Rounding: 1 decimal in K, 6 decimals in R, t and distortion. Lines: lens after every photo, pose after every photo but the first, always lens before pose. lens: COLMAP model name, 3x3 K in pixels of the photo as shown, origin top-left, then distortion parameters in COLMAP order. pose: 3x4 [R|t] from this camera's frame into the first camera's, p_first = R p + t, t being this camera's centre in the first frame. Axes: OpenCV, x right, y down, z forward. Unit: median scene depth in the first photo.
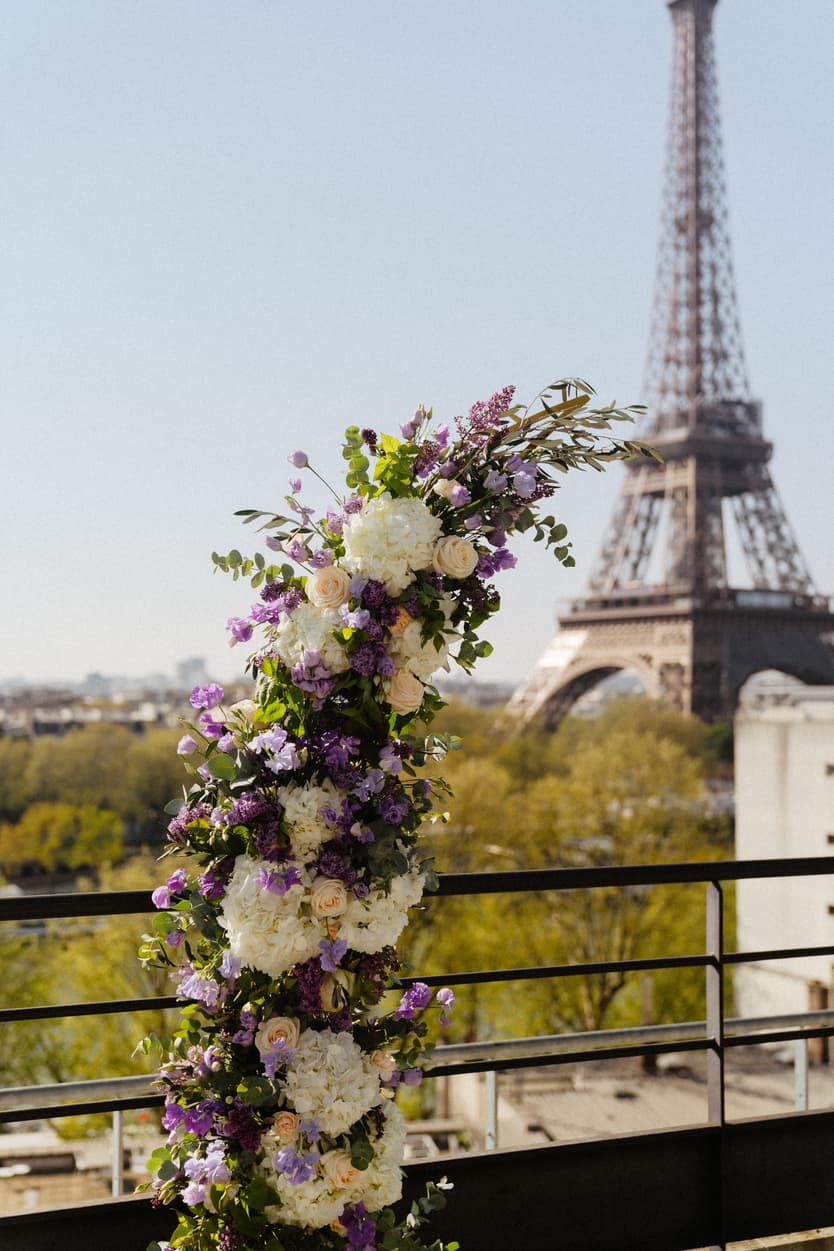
lens RADIAL K [[1592.3, 0, 416.0], [0, 1592.3, 667.7], [0, 0, 1]] dist [-0.015241, 0.009929]
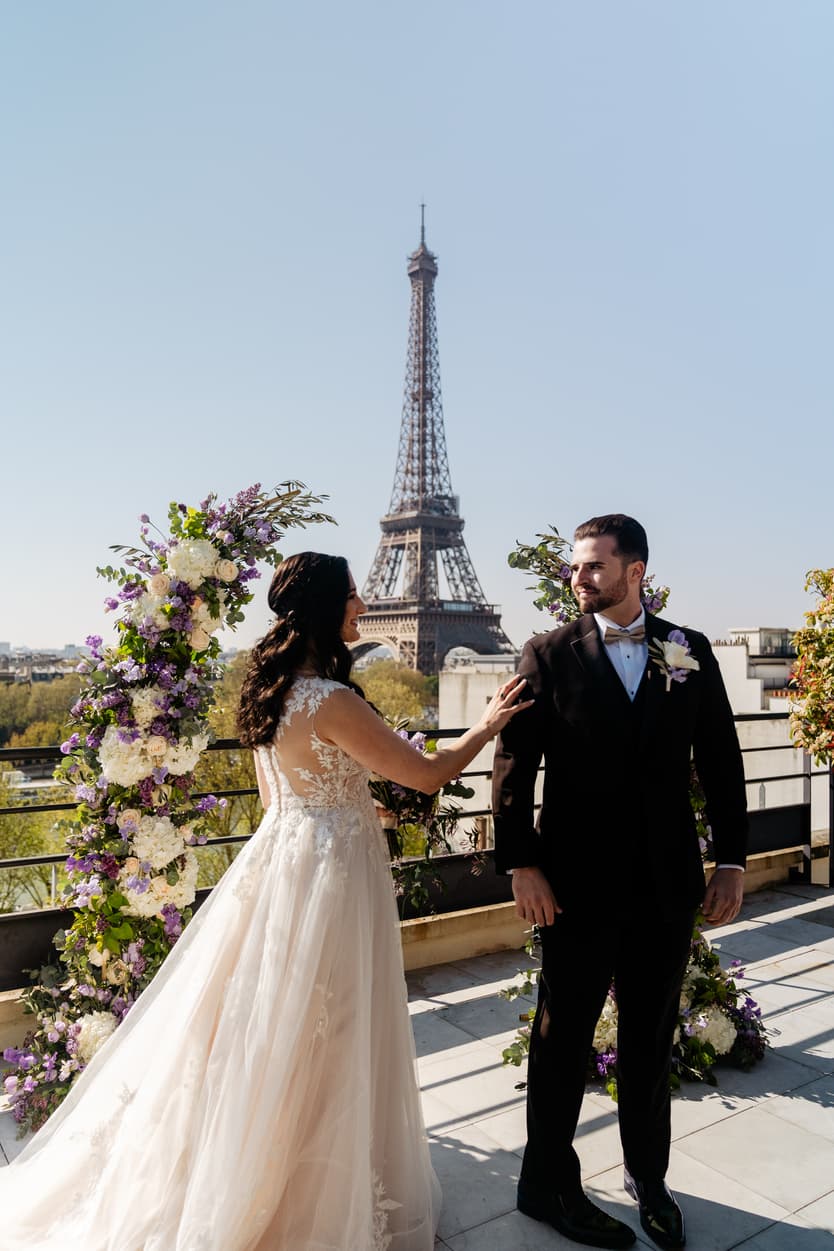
lens RADIAL K [[902.9, 0, 414.5], [0, 902.9, 645.5], [0, 0, 1]] dist [-0.032704, 0.000860]
pose [[0.986070, 0.008477, 0.166117, 0.069678], [-0.008820, 0.999960, 0.001332, 0.018452], [-0.166099, -0.002779, 0.986105, -0.122104]]
